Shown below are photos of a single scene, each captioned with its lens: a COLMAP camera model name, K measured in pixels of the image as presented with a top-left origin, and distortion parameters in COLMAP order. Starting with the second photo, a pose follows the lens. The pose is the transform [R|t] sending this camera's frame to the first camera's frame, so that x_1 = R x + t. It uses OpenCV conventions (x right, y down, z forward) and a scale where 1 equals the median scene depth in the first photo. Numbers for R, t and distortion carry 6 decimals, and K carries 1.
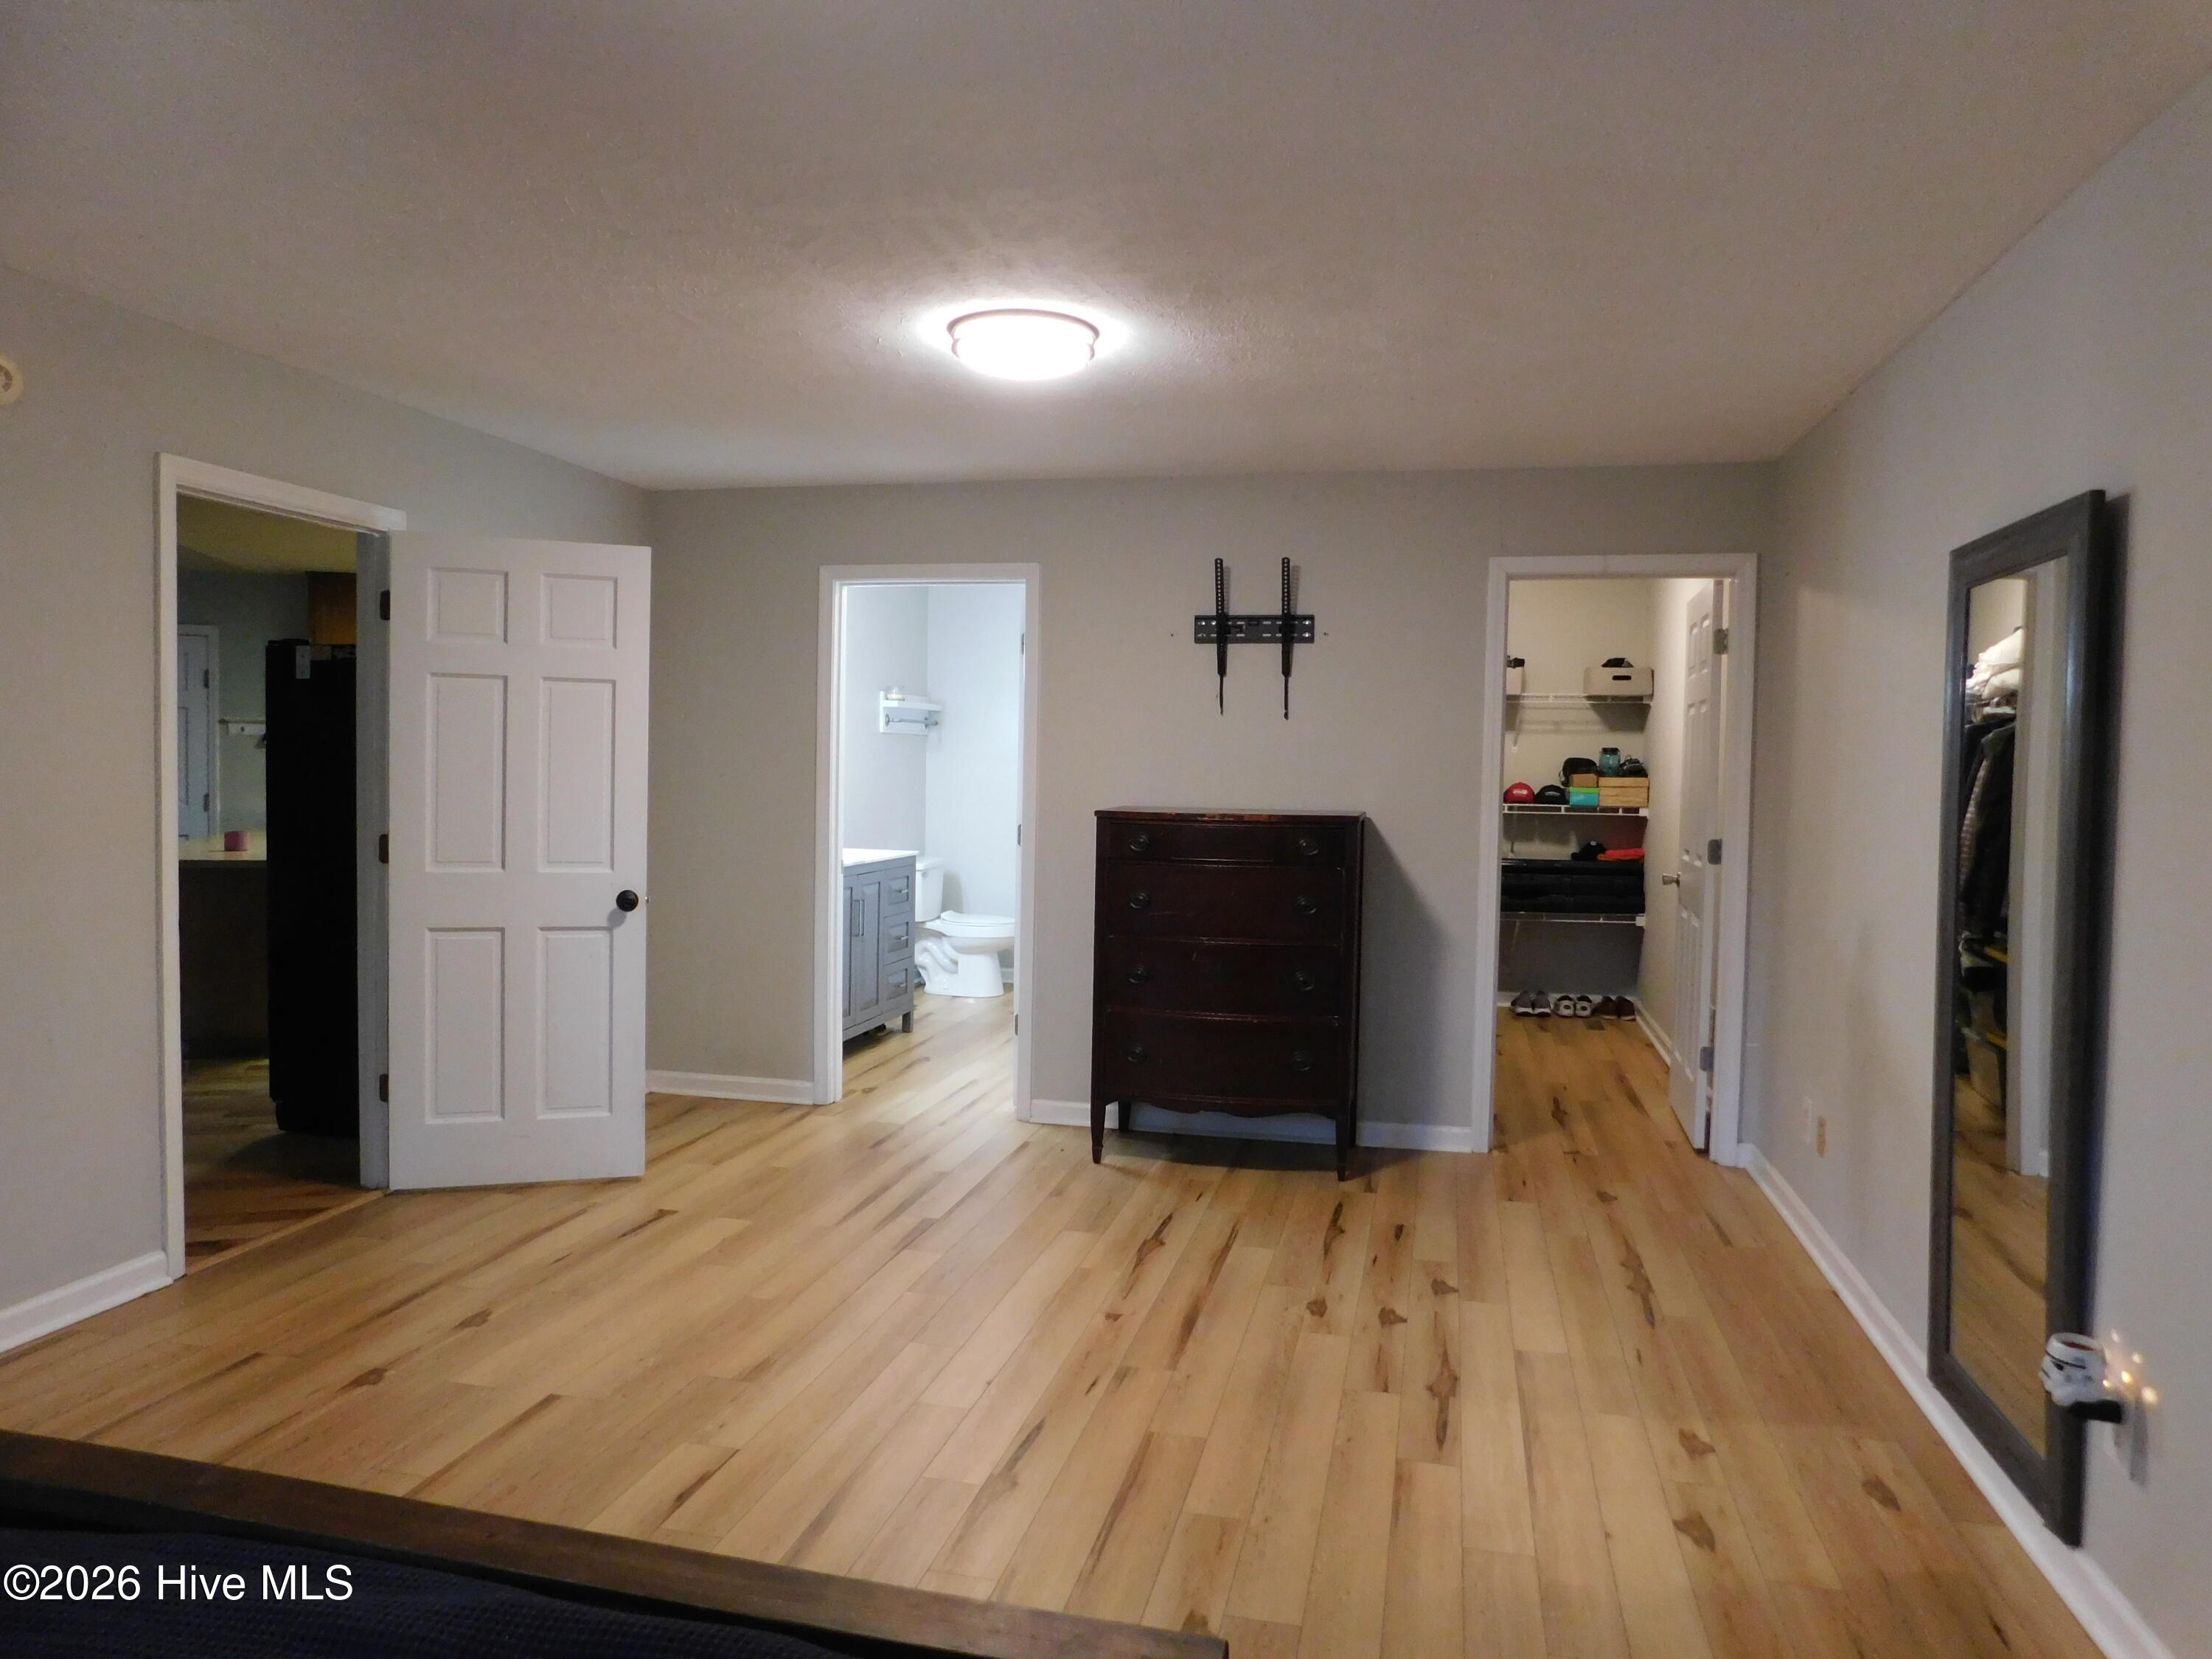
lens RADIAL K [[1467.8, 0, 1125.4], [0, 1467.8, 819.1], [0, 0, 1]] dist [-0.075821, 0.062292]
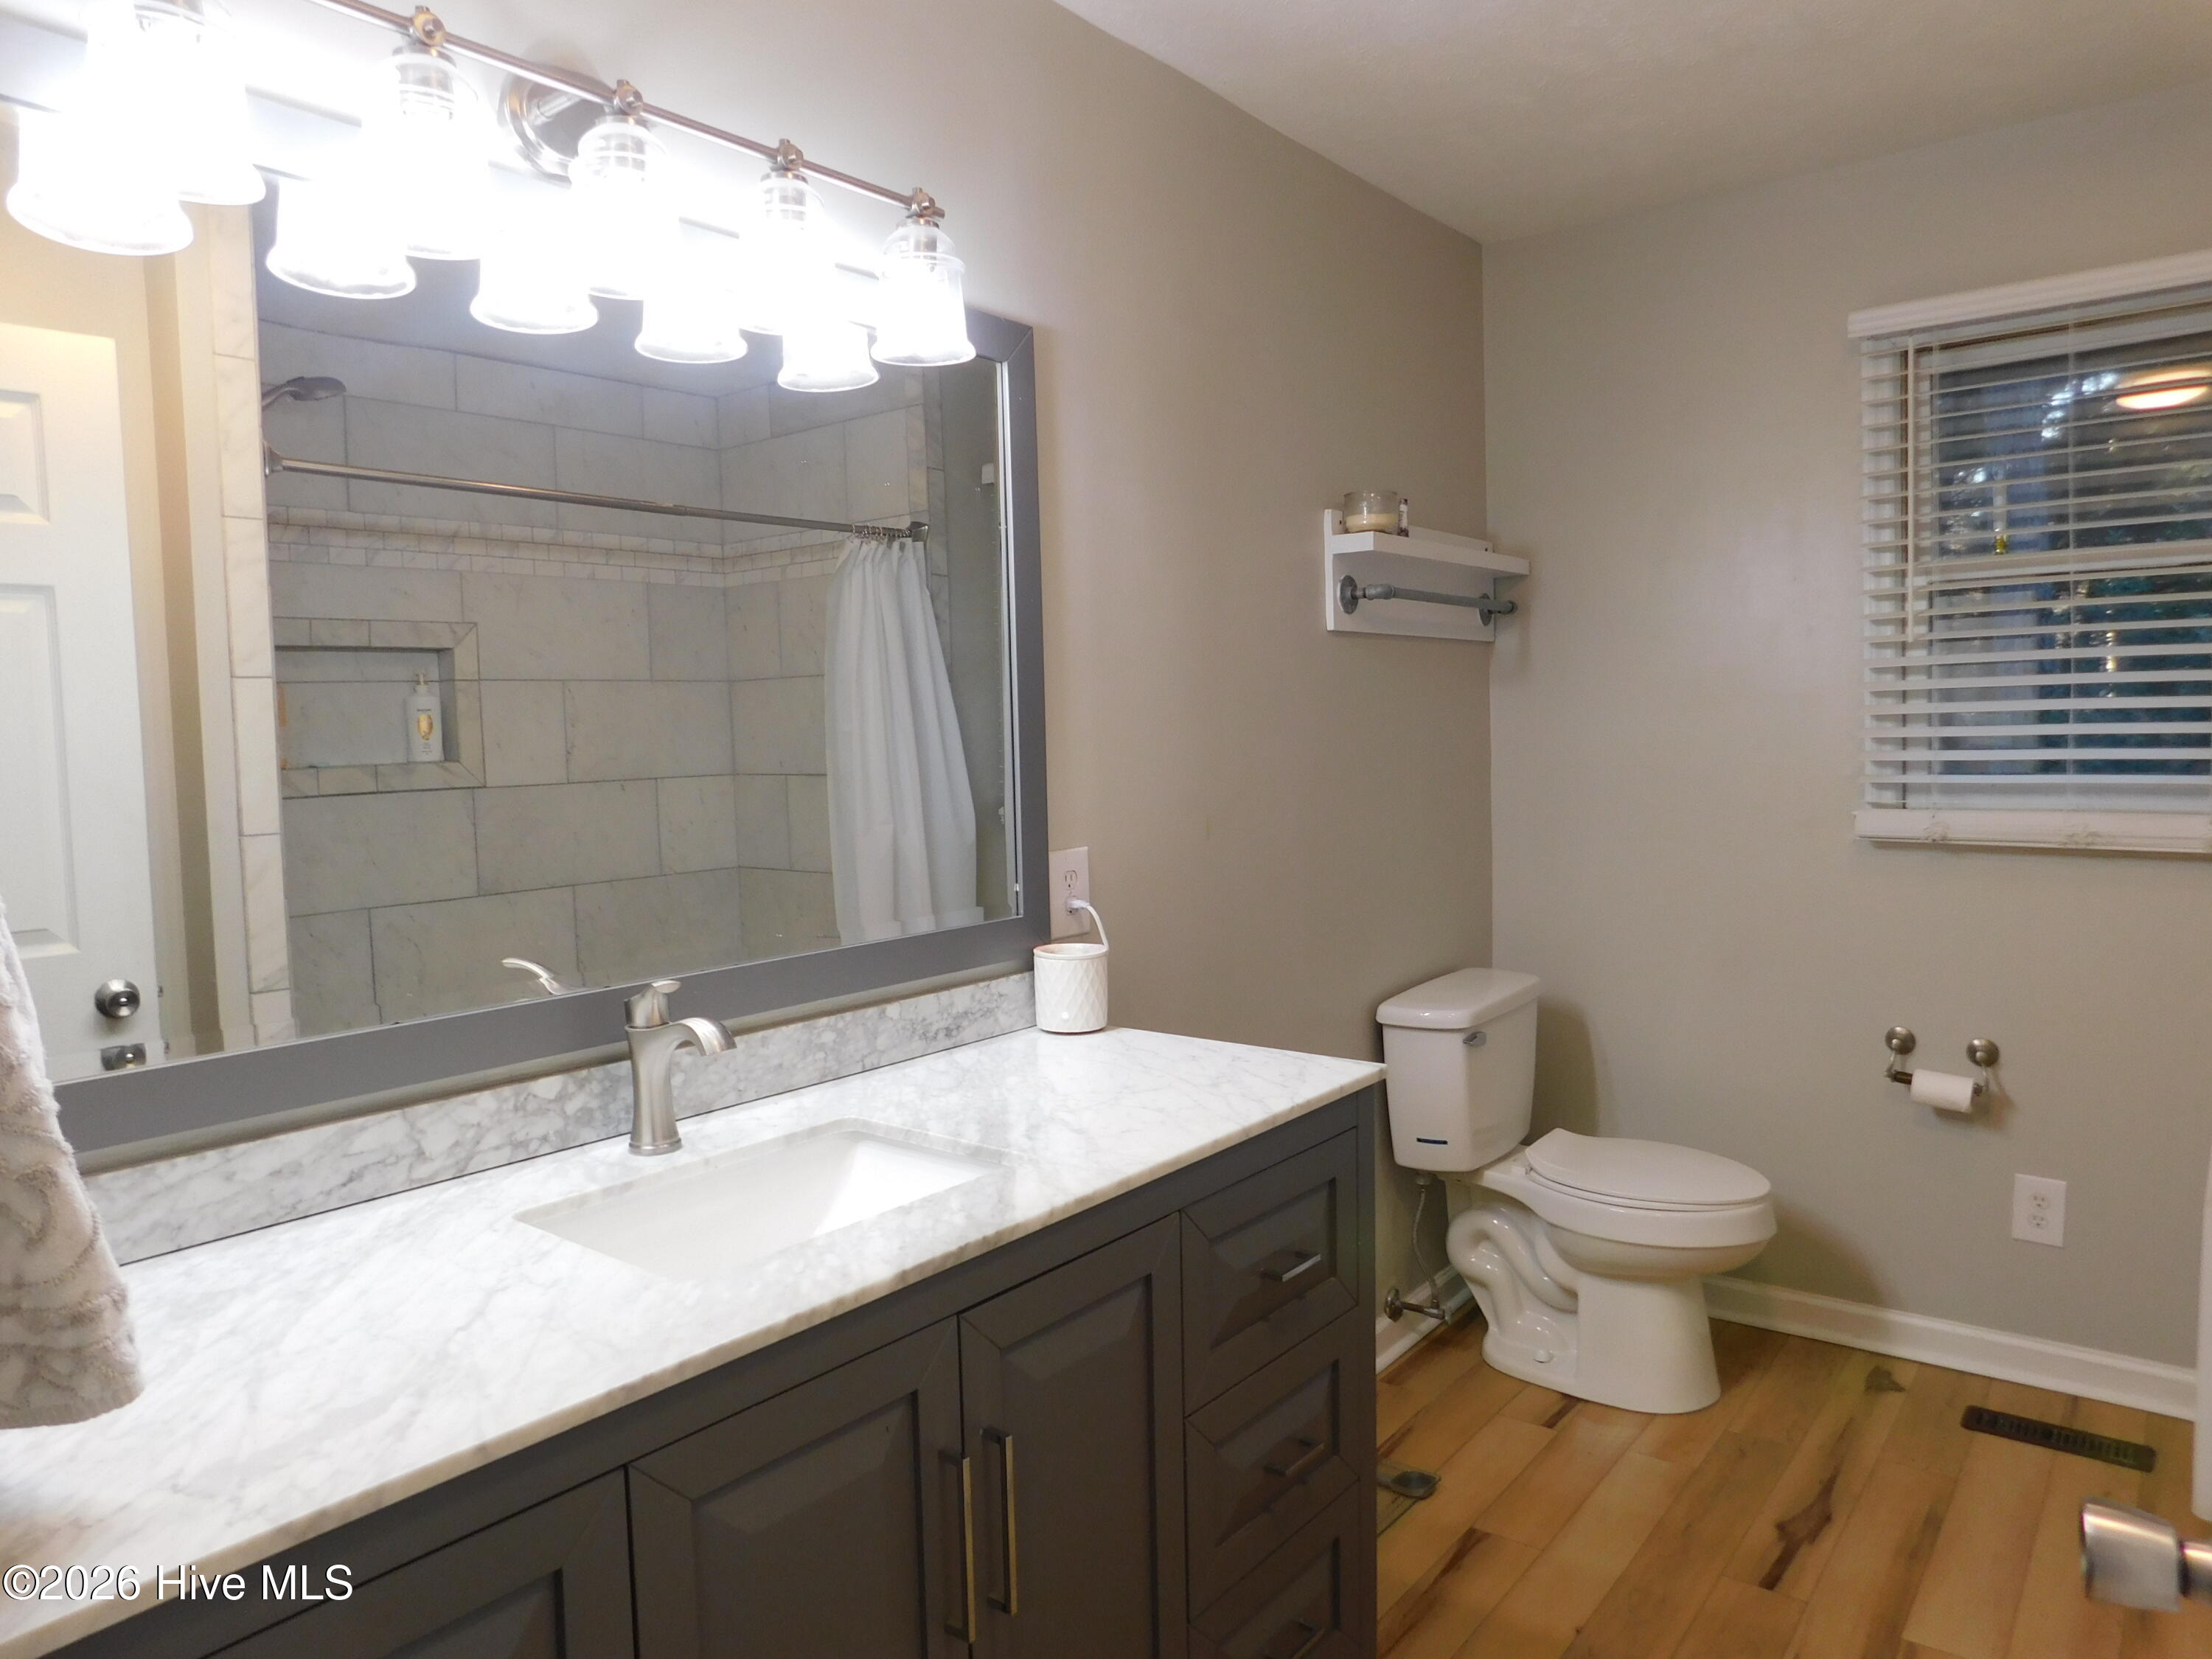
lens RADIAL K [[1467.8, 0, 1125.4], [0, 1467.8, 819.1], [0, 0, 1]] dist [-0.075821, 0.062292]
pose [[0.904119, -0.011158, -0.427135, -0.063460], [0.022719, 0.999500, 0.021981, -0.023540], [0.426676, -0.029577, 0.903921, 0.646887]]
